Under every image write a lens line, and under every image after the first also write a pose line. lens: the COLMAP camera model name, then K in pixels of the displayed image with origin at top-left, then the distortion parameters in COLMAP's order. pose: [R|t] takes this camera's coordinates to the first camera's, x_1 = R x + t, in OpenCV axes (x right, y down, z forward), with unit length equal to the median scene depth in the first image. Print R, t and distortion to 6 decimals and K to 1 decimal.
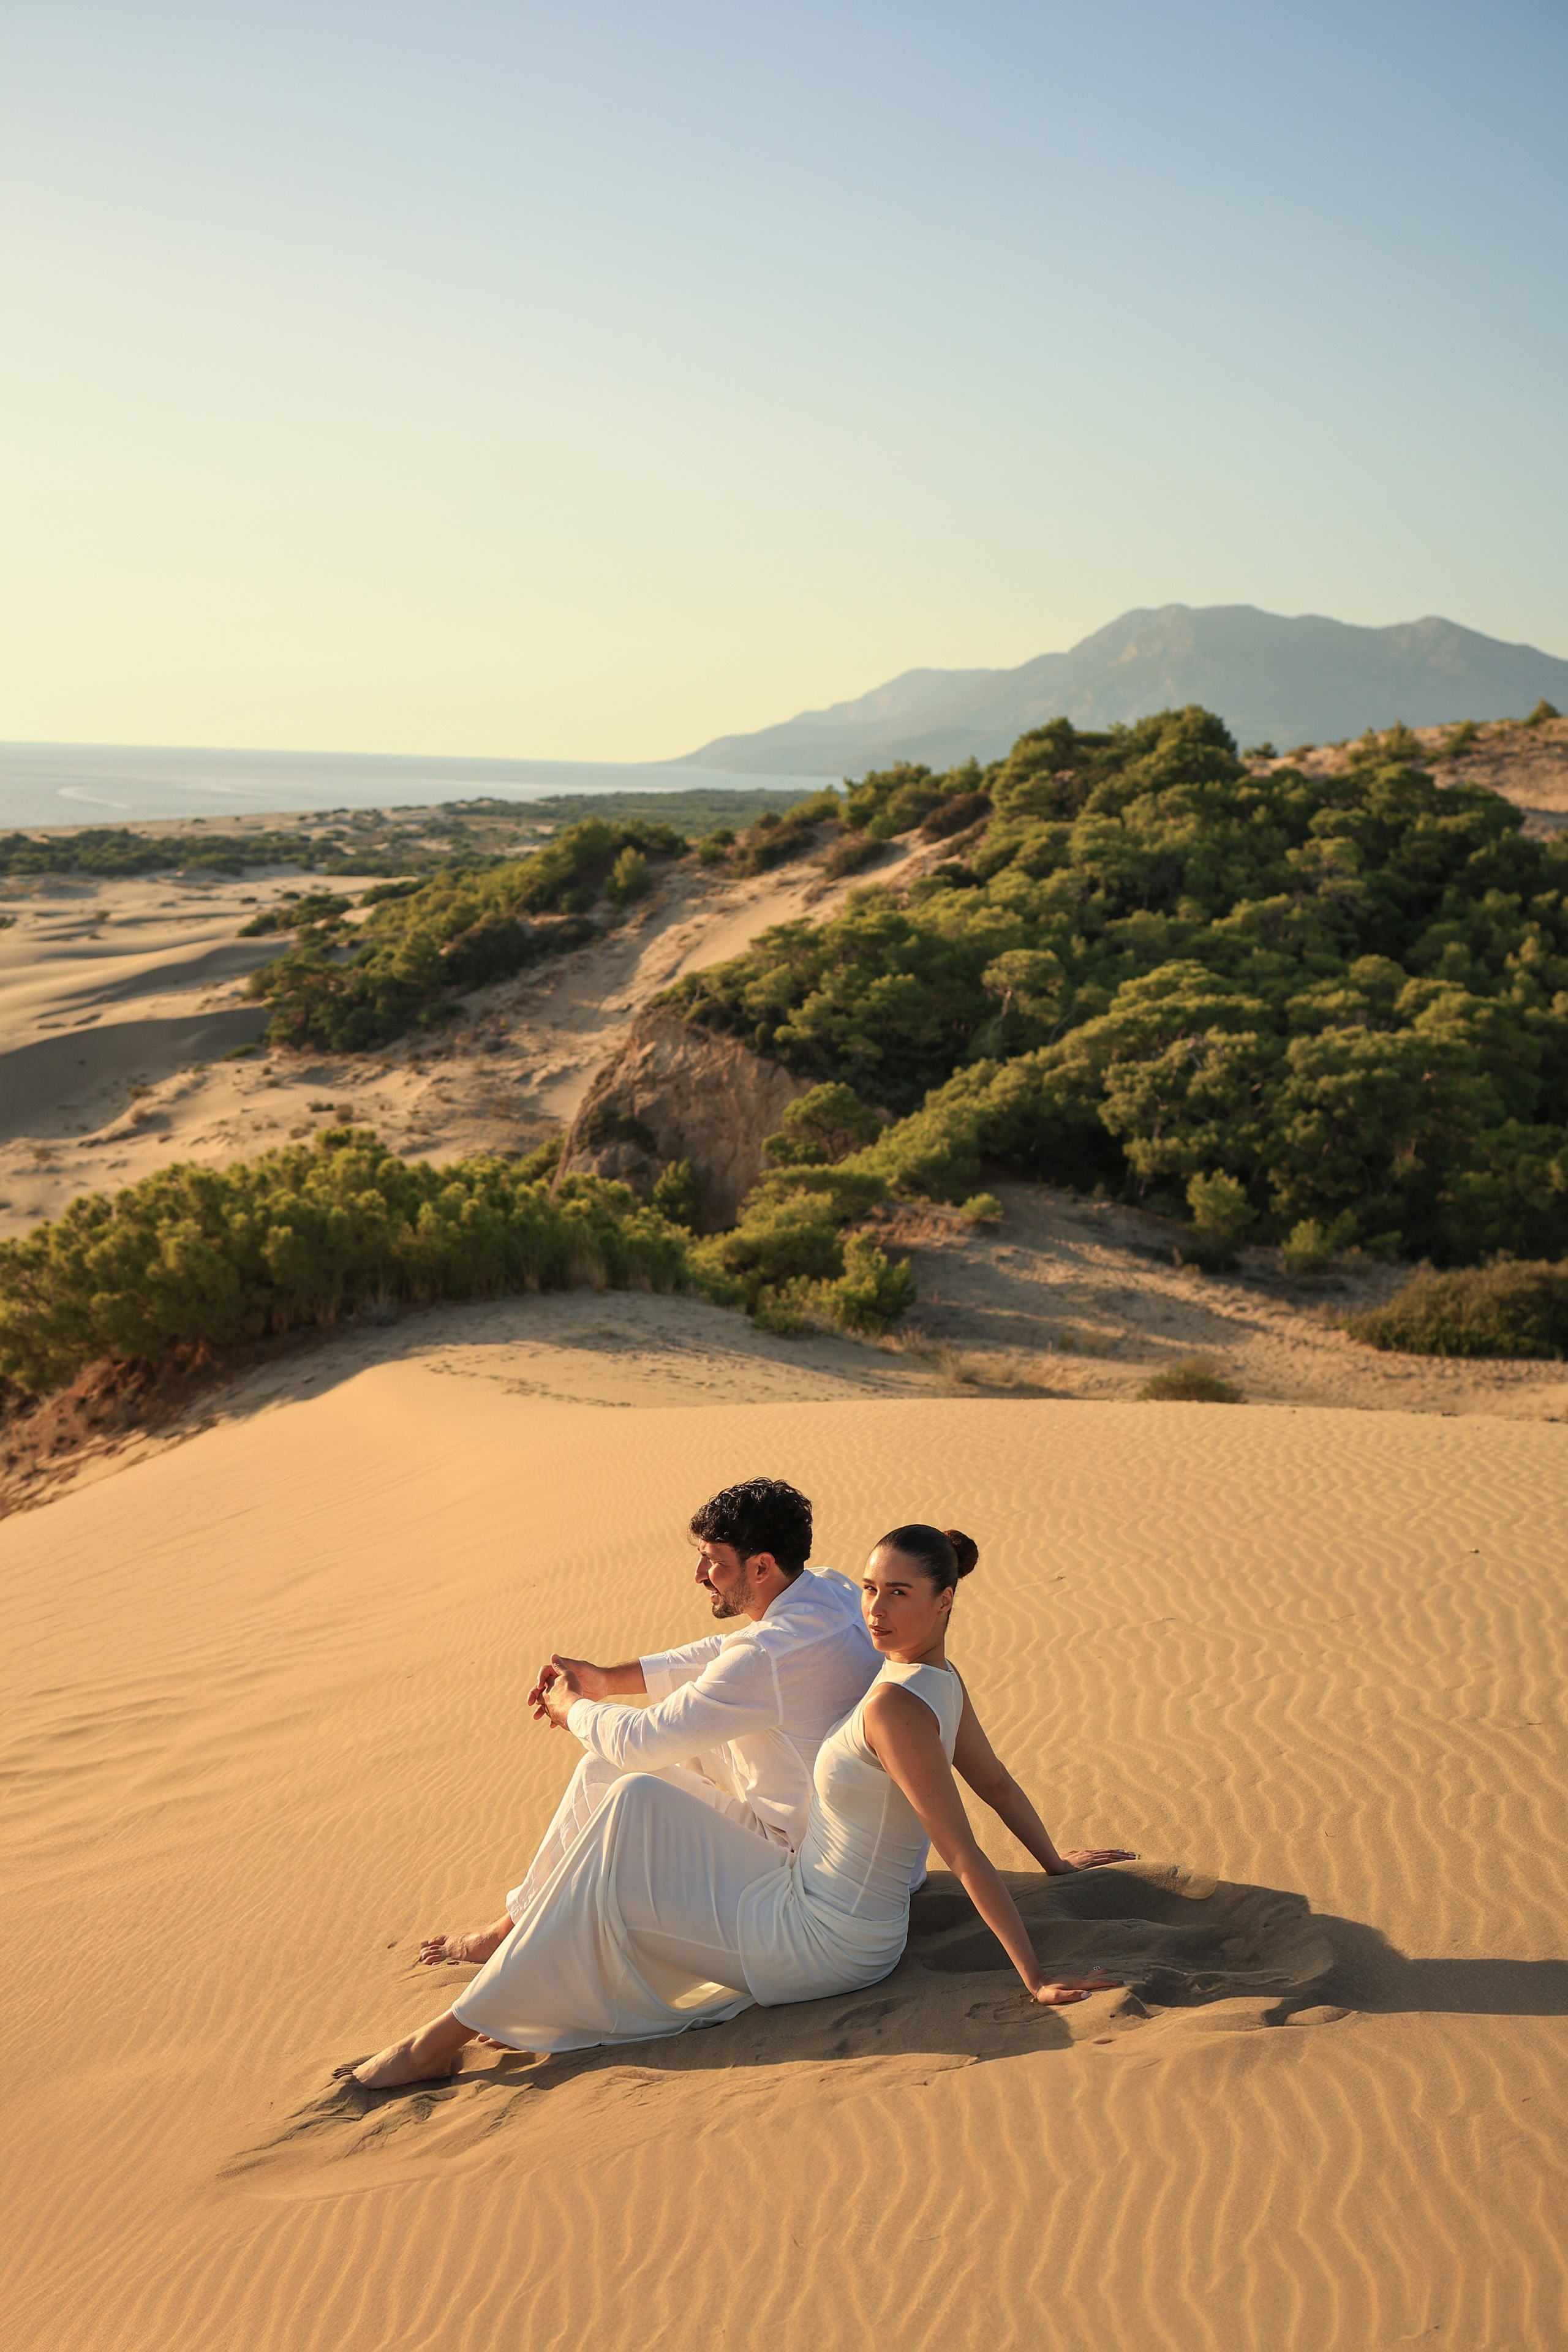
lens RADIAL K [[2306.0, 0, 815.6], [0, 2306.0, 1184.0], [0, 0, 1]] dist [-0.095919, -0.002940]
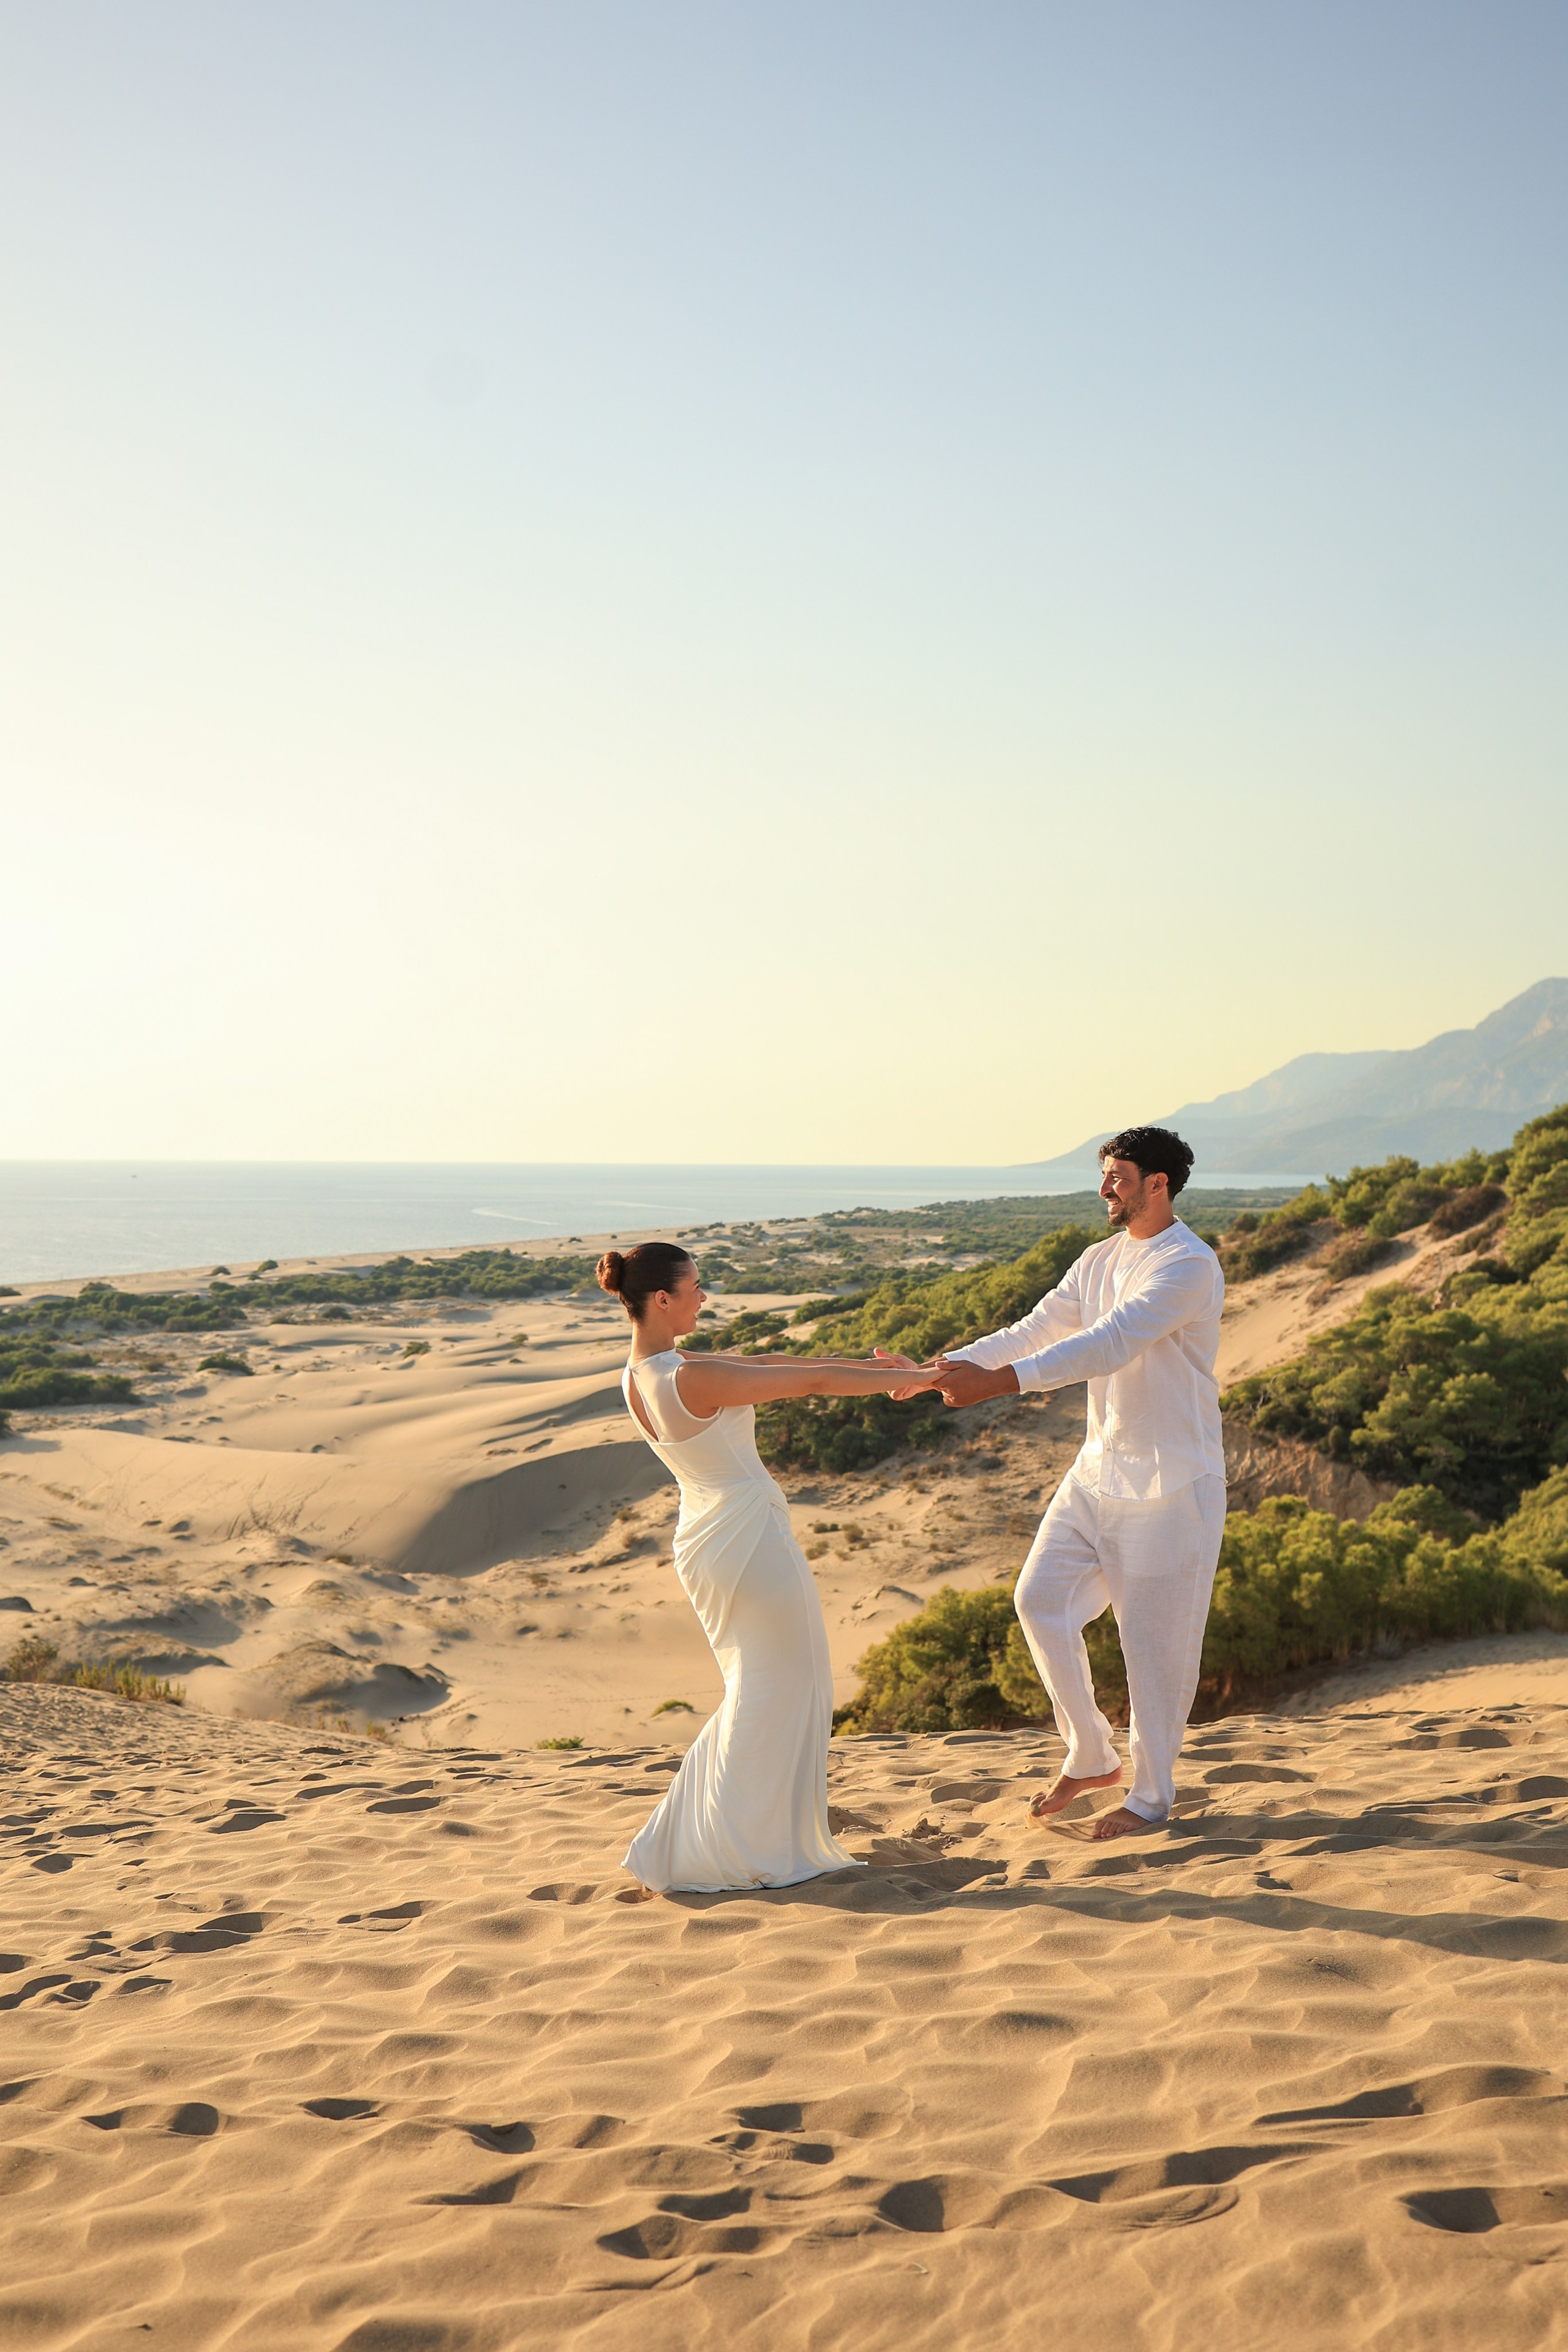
lens RADIAL K [[2510.5, 0, 797.2], [0, 2510.5, 1124.7], [0, 0, 1]] dist [-0.099626, 0.029328]
pose [[0.986683, -0.039287, -0.157841, -0.057090], [0.007527, 0.980381, -0.196969, 0.008659], [0.162483, 0.193158, 0.967620, -0.067064]]
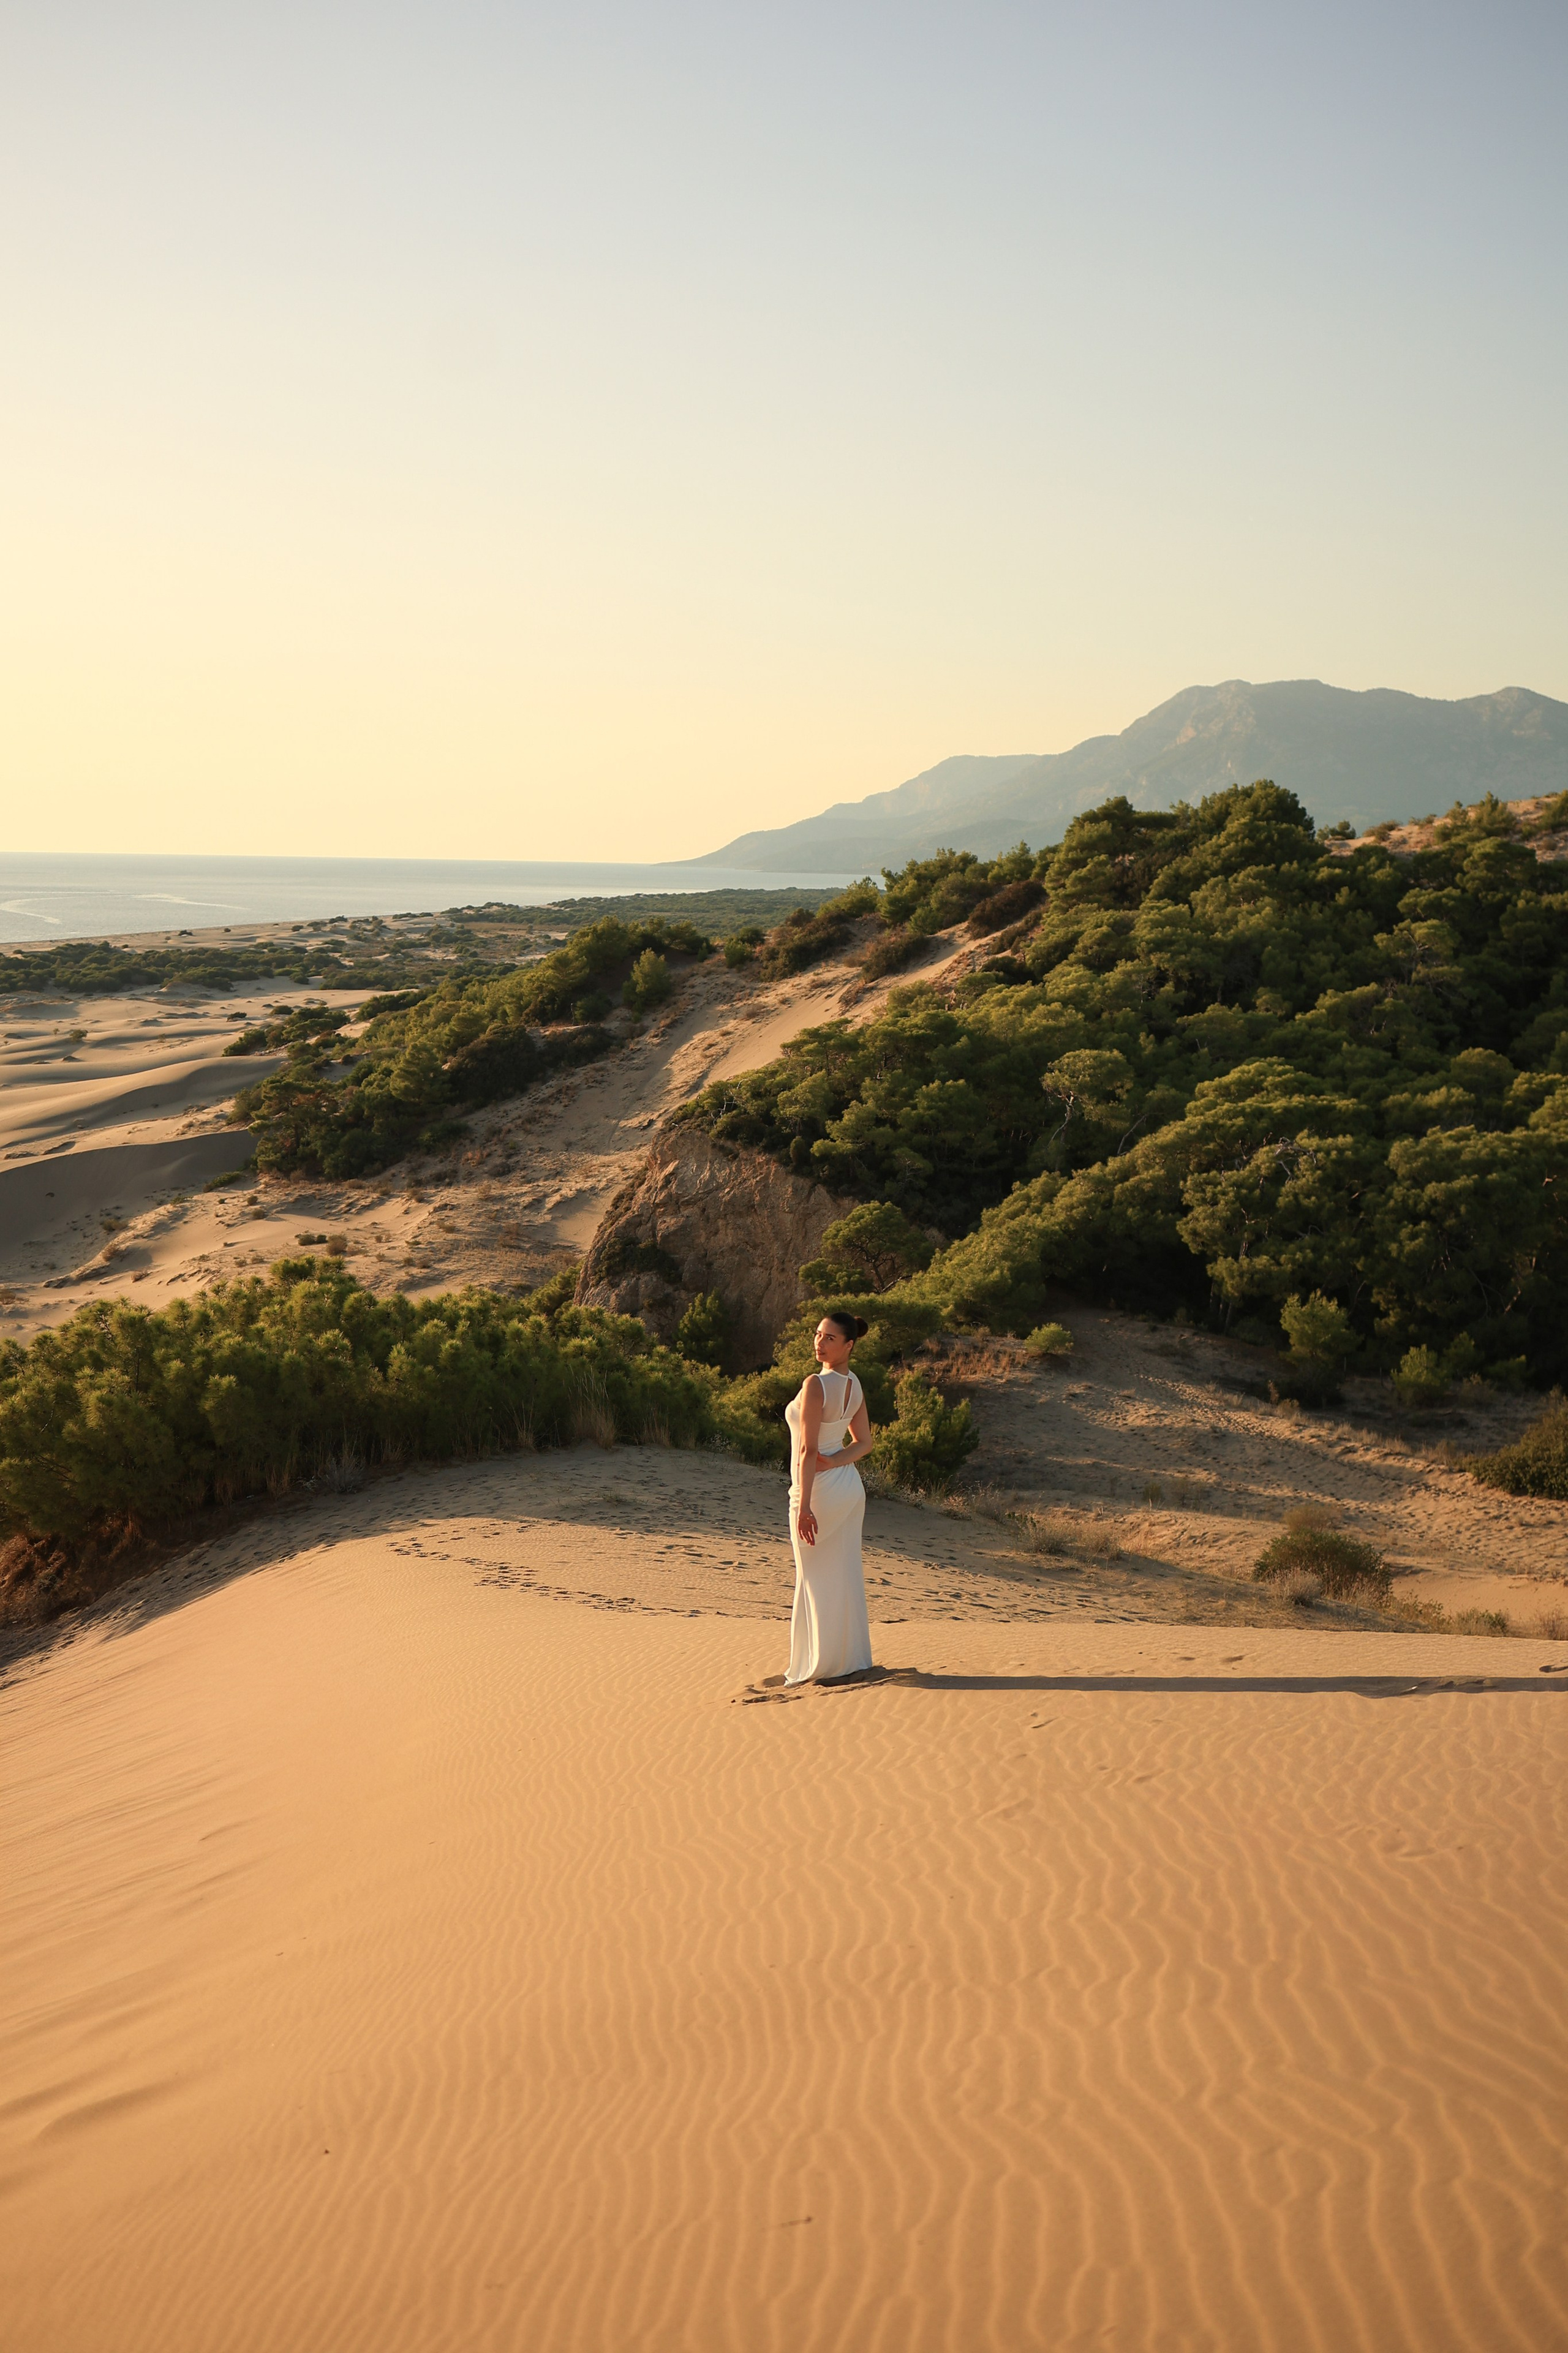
lens RADIAL K [[2511.4, 0, 797.2], [0, 2511.4, 1125.1], [0, 0, 1]] dist [-0.099626, 0.029328]
pose [[0.999553, -0.018918, -0.023134, -0.000342], [0.017107, 0.996950, -0.076151, 0.000100], [0.024504, 0.075721, 0.996828, 0.018861]]
